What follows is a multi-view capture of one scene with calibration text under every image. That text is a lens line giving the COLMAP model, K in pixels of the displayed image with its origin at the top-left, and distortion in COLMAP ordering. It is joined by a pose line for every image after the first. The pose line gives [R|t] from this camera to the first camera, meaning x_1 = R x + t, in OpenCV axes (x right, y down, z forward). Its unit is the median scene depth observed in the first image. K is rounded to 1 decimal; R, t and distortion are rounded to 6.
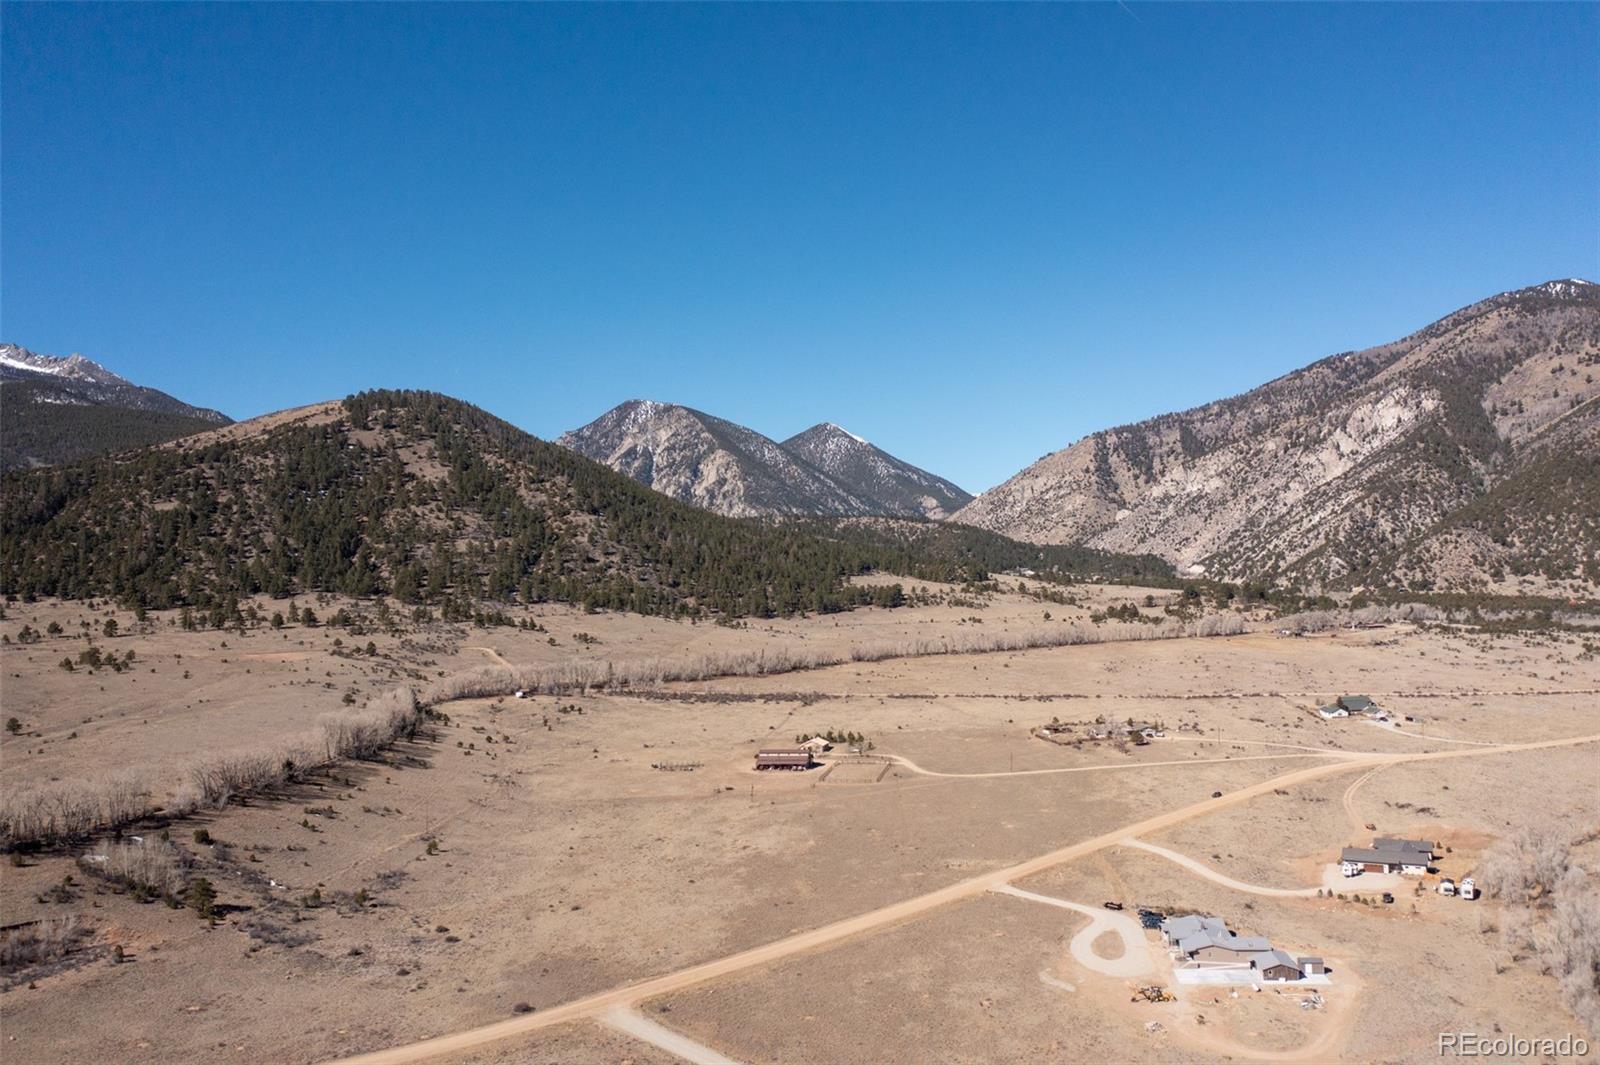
lens RADIAL K [[1254.6, 0, 800.0], [0, 1254.6, 532.5], [0, 0, 1]] dist [-0.023845, 0.010683]
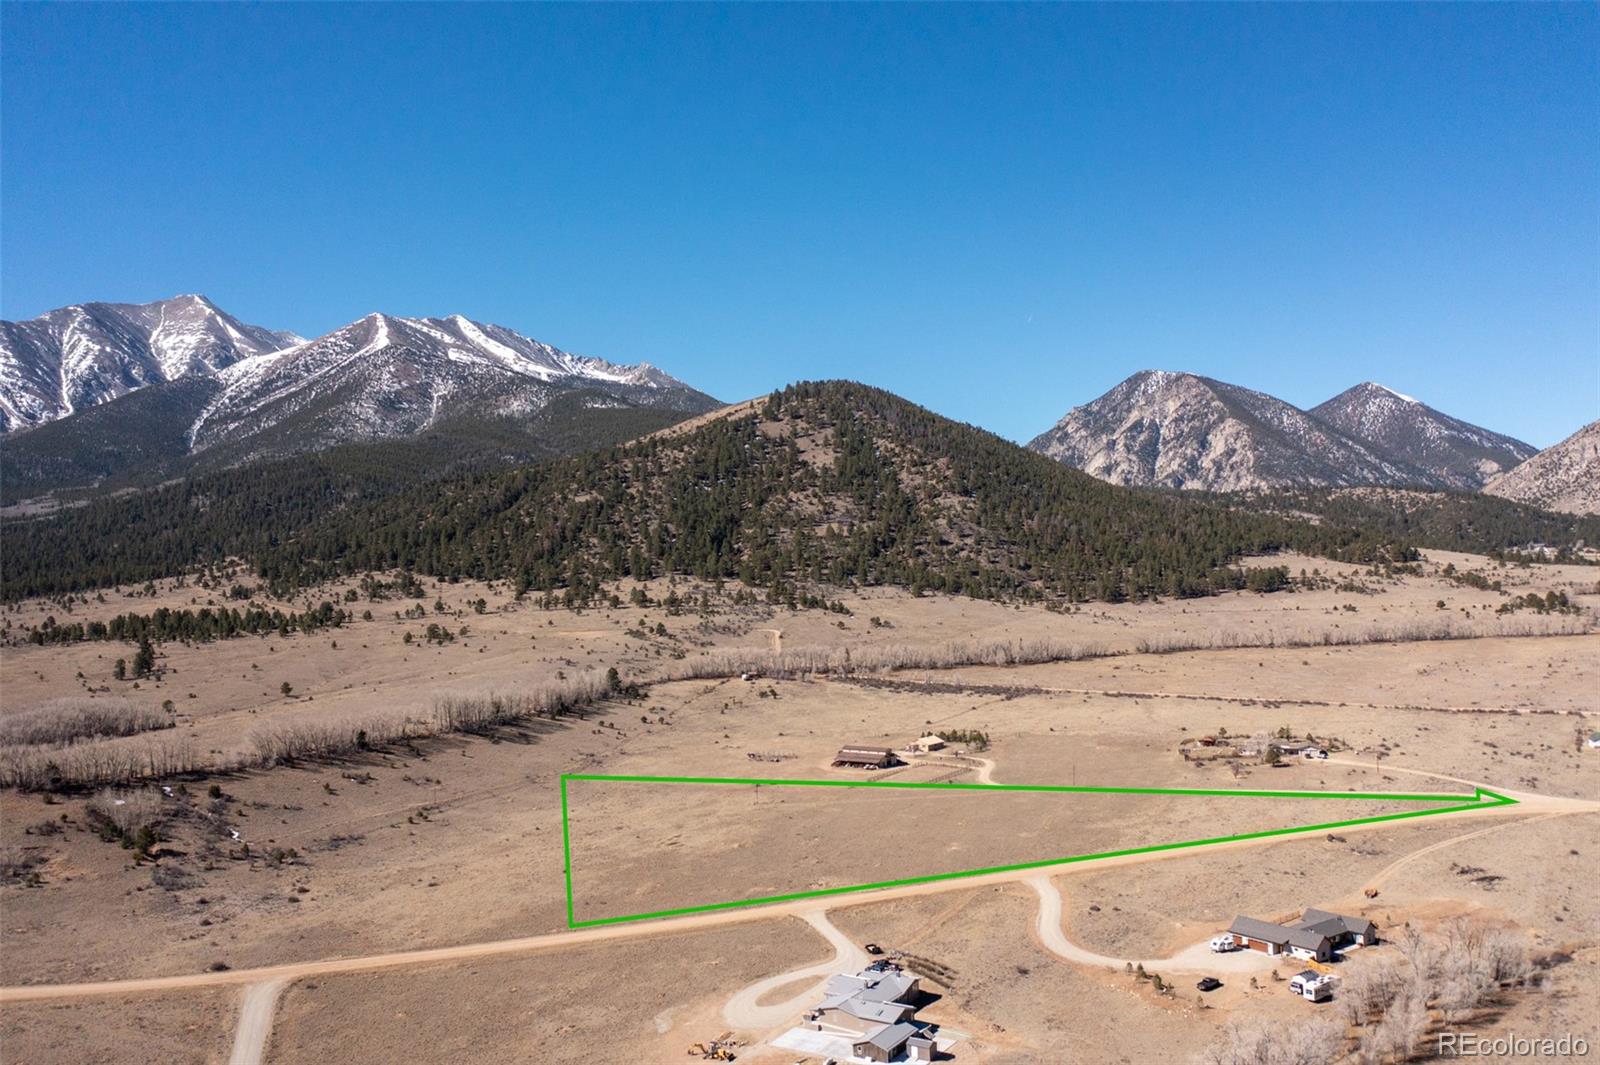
lens RADIAL K [[1251.8, 0, 796.5], [0, 1251.8, 530.7], [0, 0, 1]] dist [-0.027214, 0.010387]
pose [[0.904168, -0.011606, -0.427019, 0.097448], [0.019322, 0.999719, 0.013741, -0.002140], [0.426739, -0.020675, 0.904138, 0.029690]]
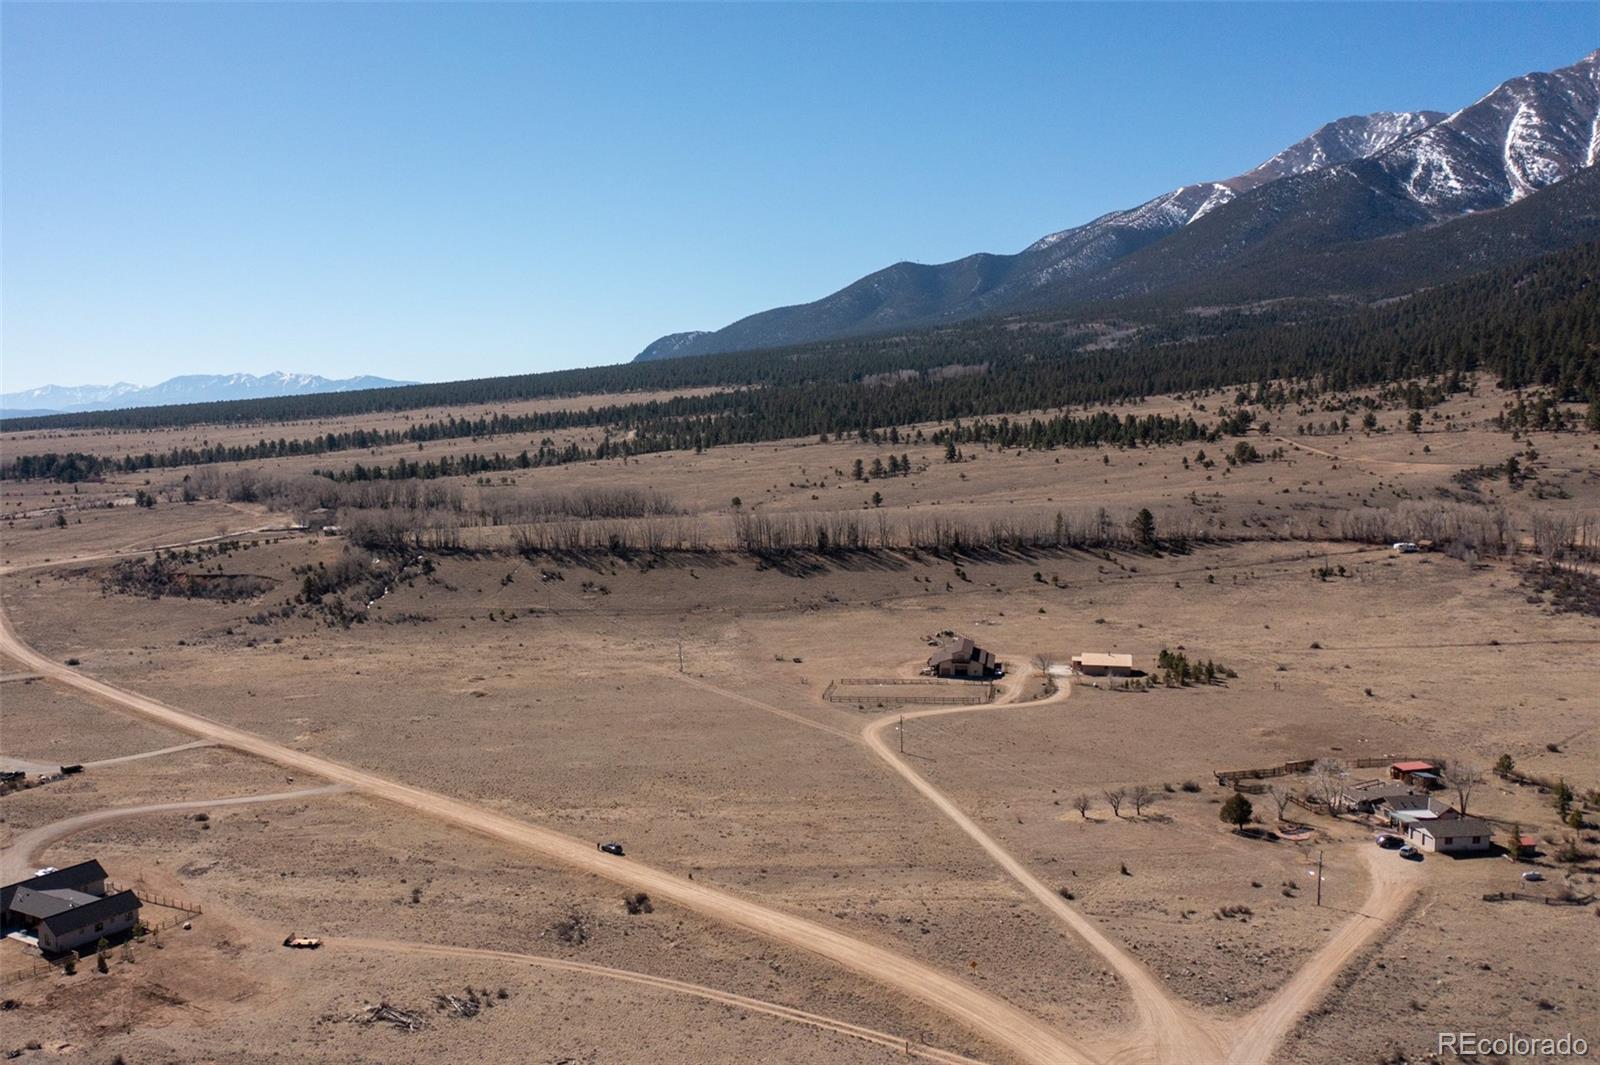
lens RADIAL K [[1430.8, 0, 682.3], [0, 1430.8, 554.7], [0, 0, 1]] dist [-0.016501, 0.002574]
pose [[-0.057824, 0.132589, -0.989483, 0.202084], [0.052351, 0.990180, 0.129623, 0.006128], [0.996953, -0.044305, -0.064198, 0.249635]]
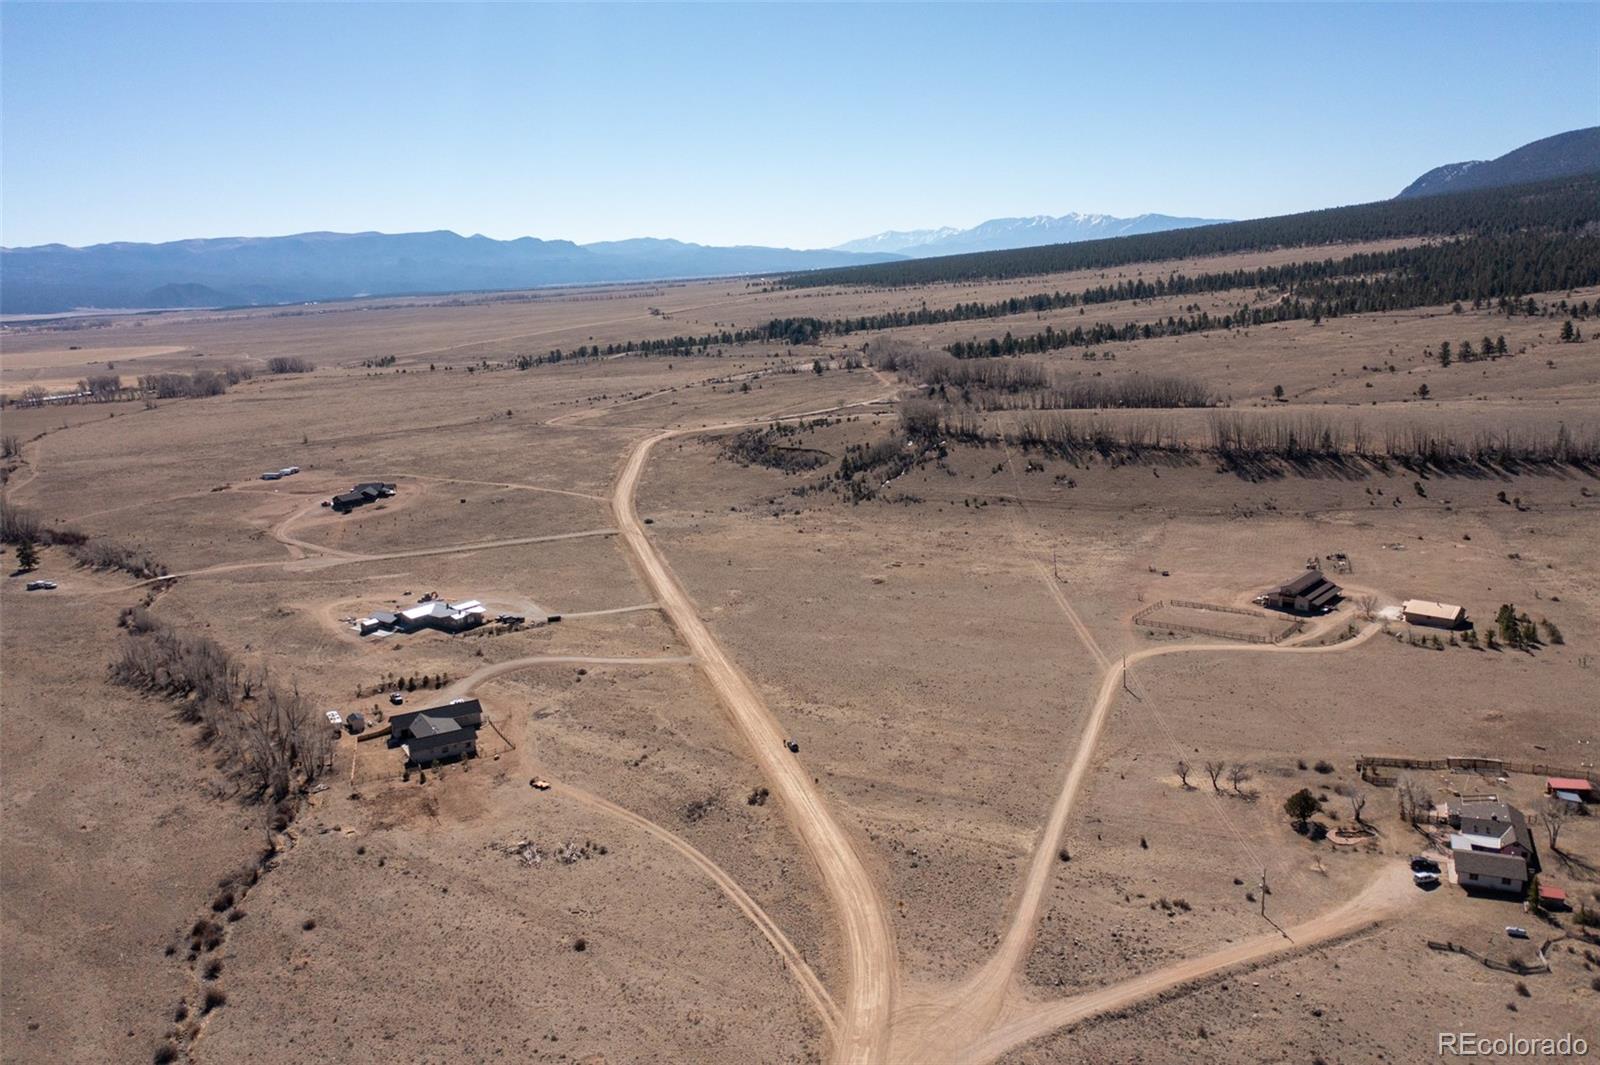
lens RADIAL K [[1248.2, 0, 799.1], [0, 1248.2, 529.9], [0, 0, 1]] dist [-0.019948, 0.007476]
pose [[-0.518513, 0.230861, -0.823315, 0.191990], [0.088511, 0.972182, 0.216861, -0.007378], [0.850476, 0.039573, -0.524523, 0.310599]]
